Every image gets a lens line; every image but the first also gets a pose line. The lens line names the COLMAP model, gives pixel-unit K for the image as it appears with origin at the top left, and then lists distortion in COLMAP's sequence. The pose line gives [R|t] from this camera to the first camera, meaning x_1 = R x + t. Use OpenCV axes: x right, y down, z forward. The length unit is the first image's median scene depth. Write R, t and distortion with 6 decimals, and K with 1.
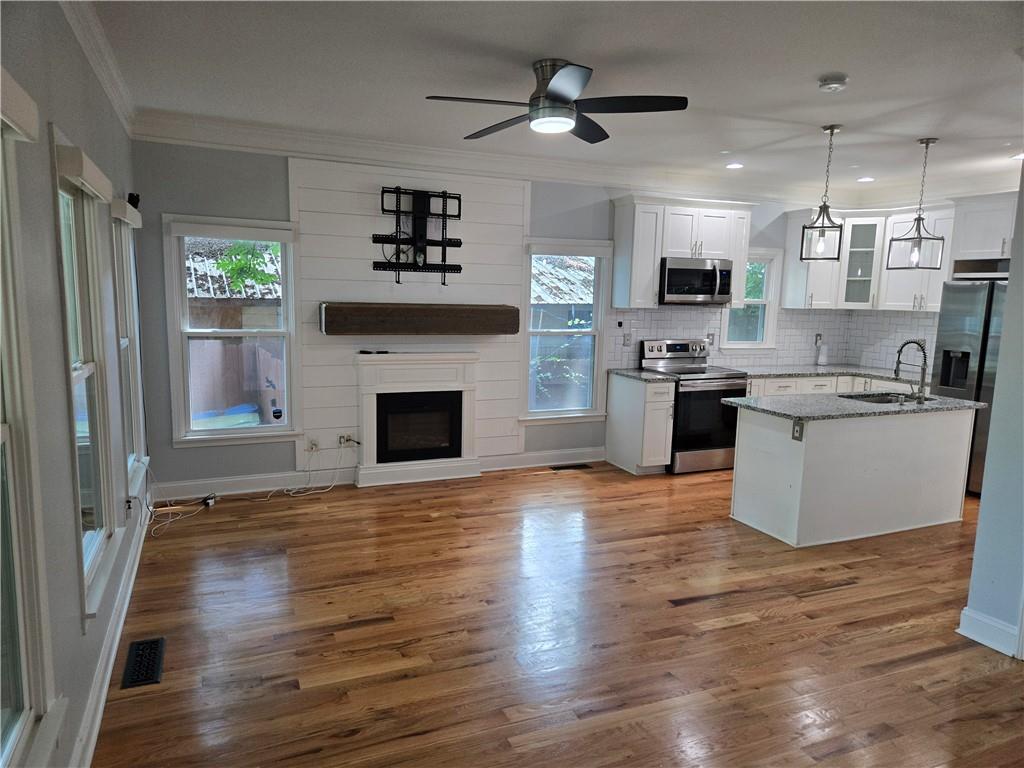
lens RADIAL K [[682.0, 0, 505.0], [0, 682.0, 387.8], [0, 0, 1]] dist [0.058805, -0.034716]
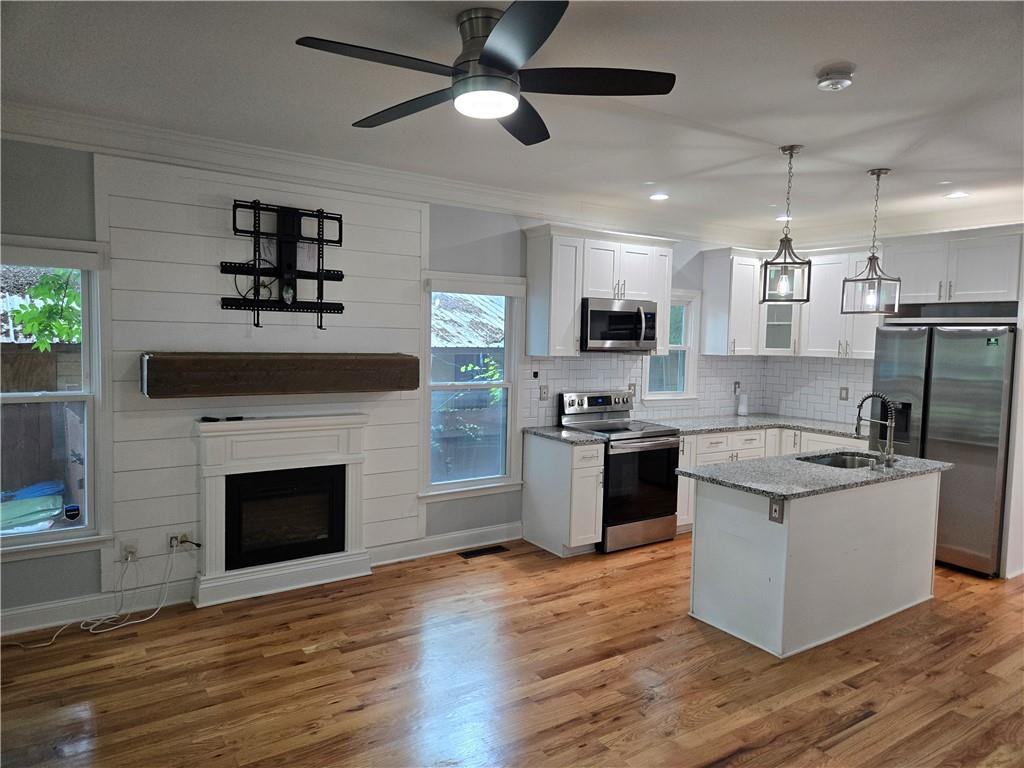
lens RADIAL K [[682.0, 0, 512.5], [0, 682.0, 380.2], [0, 0, 1]] dist [0.058805, -0.034716]
pose [[0.981400, -0.013042, 0.191531, -0.025807], [0.026466, 0.997355, -0.067696, -0.034725], [-0.190141, 0.071506, 0.979149, 0.206947]]
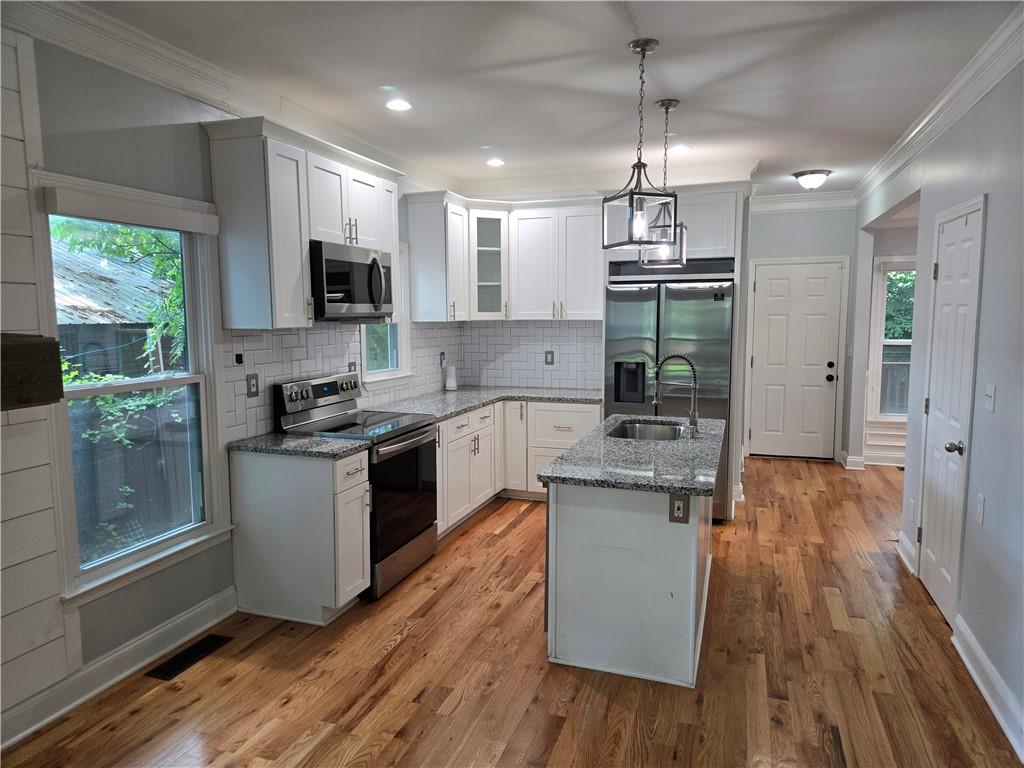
lens RADIAL K [[682.0, 0, 512.5], [0, 682.0, 386.6], [0, 0, 1]] dist [0.058805, -0.034716]
pose [[0.668912, -0.105178, 0.735863, -0.108967], [0.123281, 0.991927, 0.029713, -0.070147], [-0.733047, 0.070842, 0.676479, 0.544887]]
